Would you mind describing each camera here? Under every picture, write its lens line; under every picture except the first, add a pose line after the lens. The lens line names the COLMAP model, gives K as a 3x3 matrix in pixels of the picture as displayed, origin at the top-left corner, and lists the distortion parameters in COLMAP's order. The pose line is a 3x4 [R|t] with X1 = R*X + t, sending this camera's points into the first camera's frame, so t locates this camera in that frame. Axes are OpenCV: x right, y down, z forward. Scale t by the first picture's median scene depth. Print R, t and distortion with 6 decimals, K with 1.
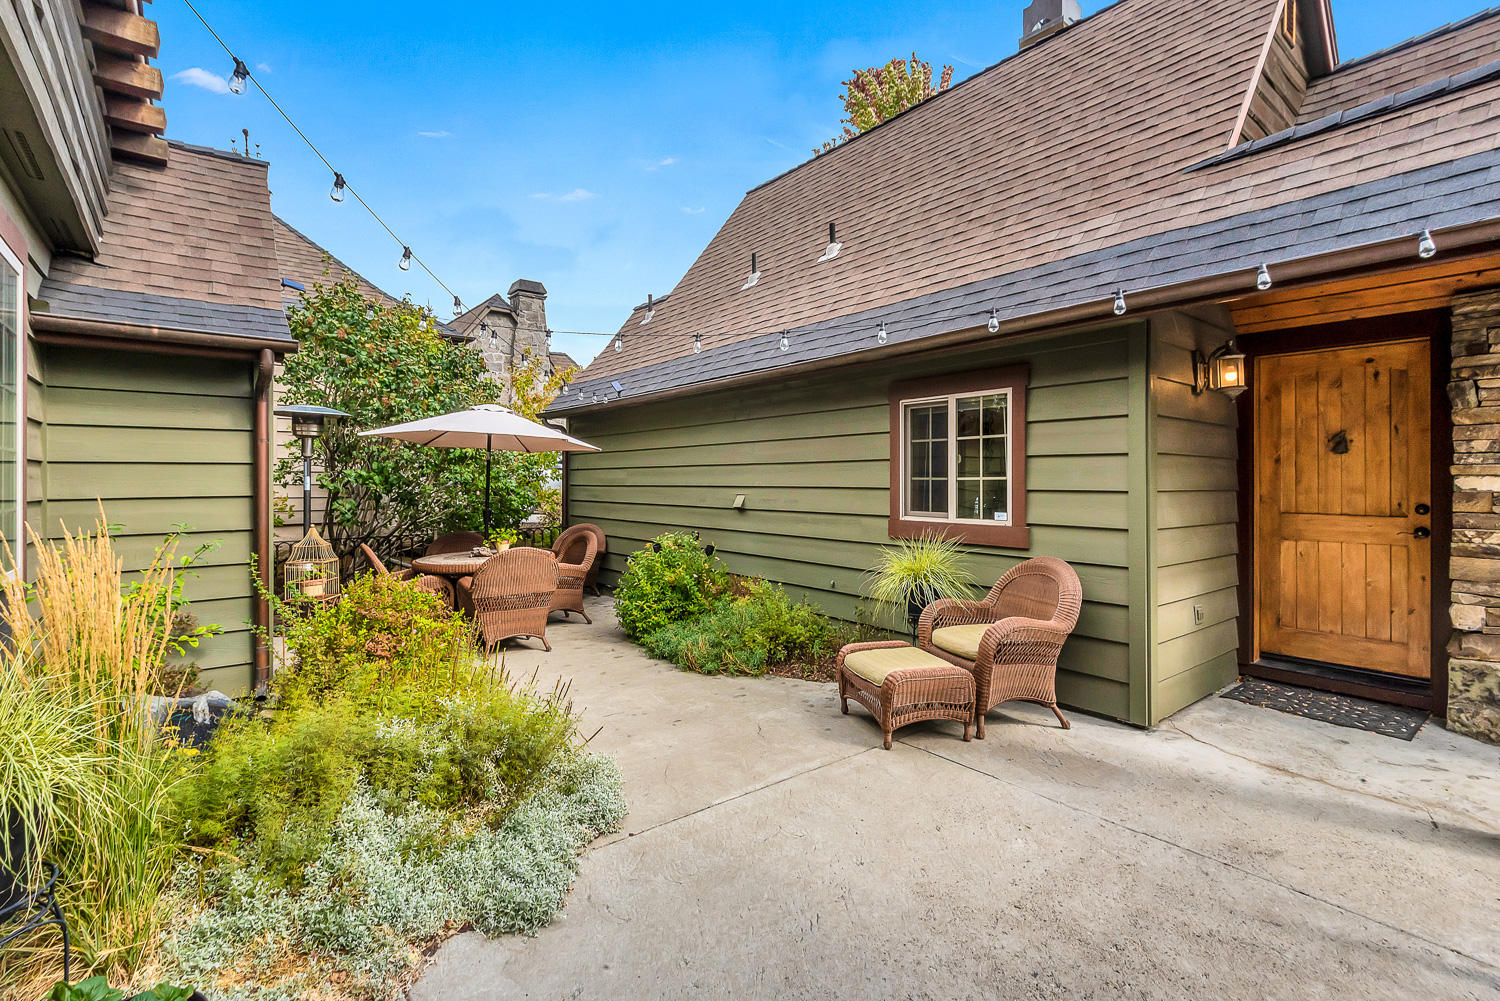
lens RADIAL K [[706.0, 0, 752.3], [0, 706.0, 469.9], [0, 0, 1]] dist [0.000270, -0.000022]
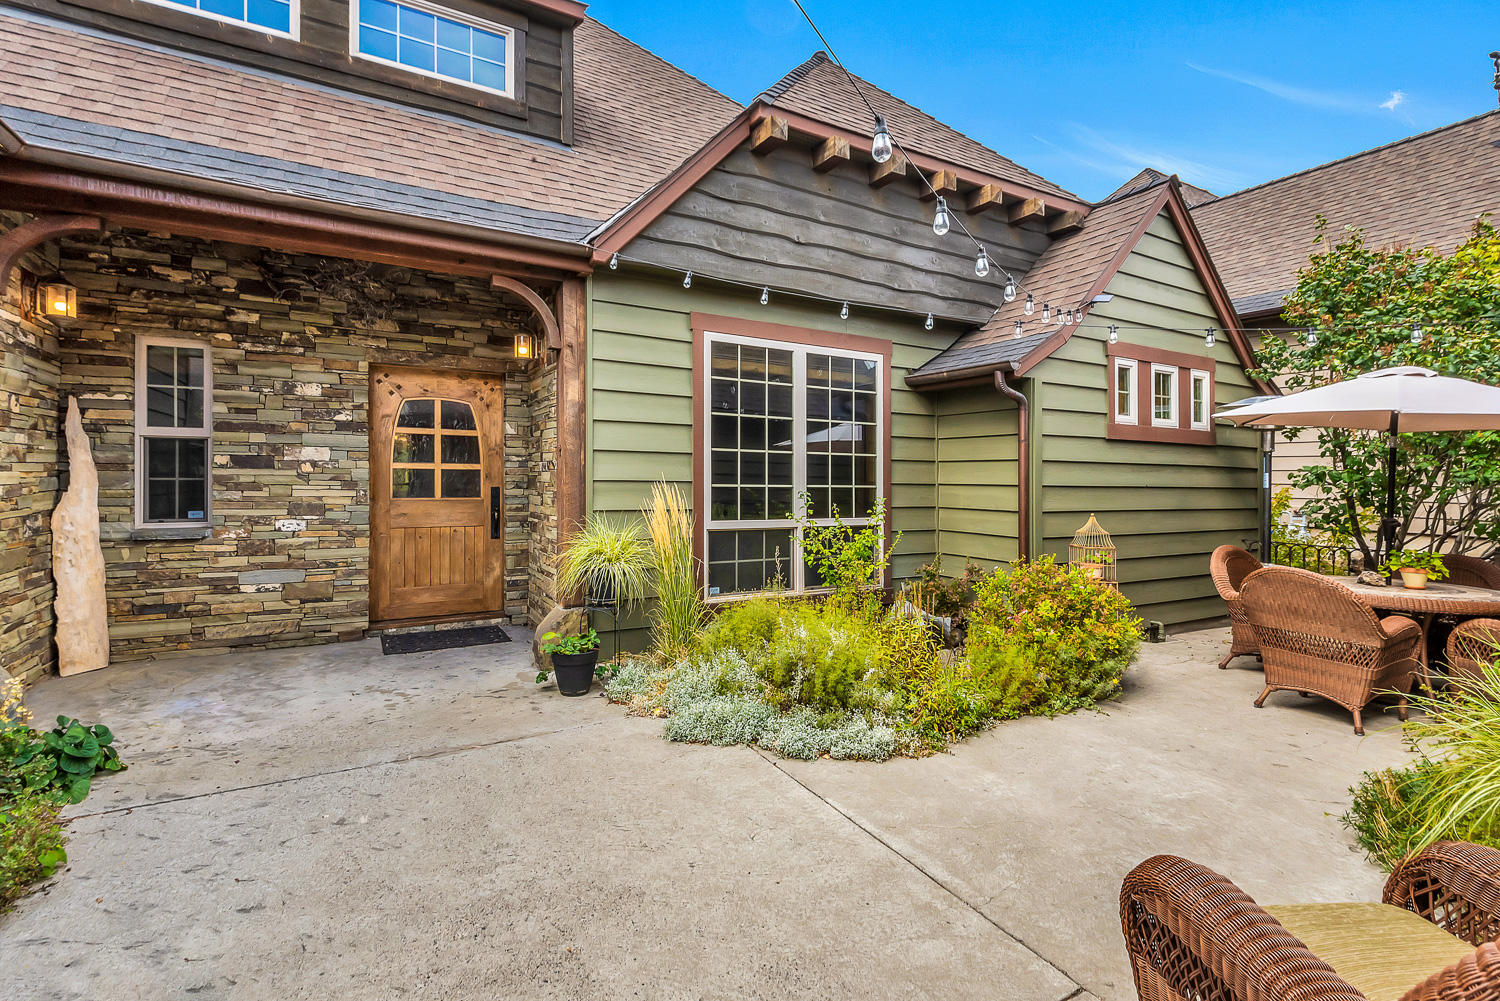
lens RADIAL K [[678.8, 0, 745.9], [0, 678.8, 488.8], [0, 0, 1]] dist [0.031018, -0.019212]
pose [[-0.166948, 0.017178, -0.985816, 0.913795], [-0.003822, 0.999829, 0.018070, 0.019198], [0.985958, 0.006784, -0.166853, 1.057120]]
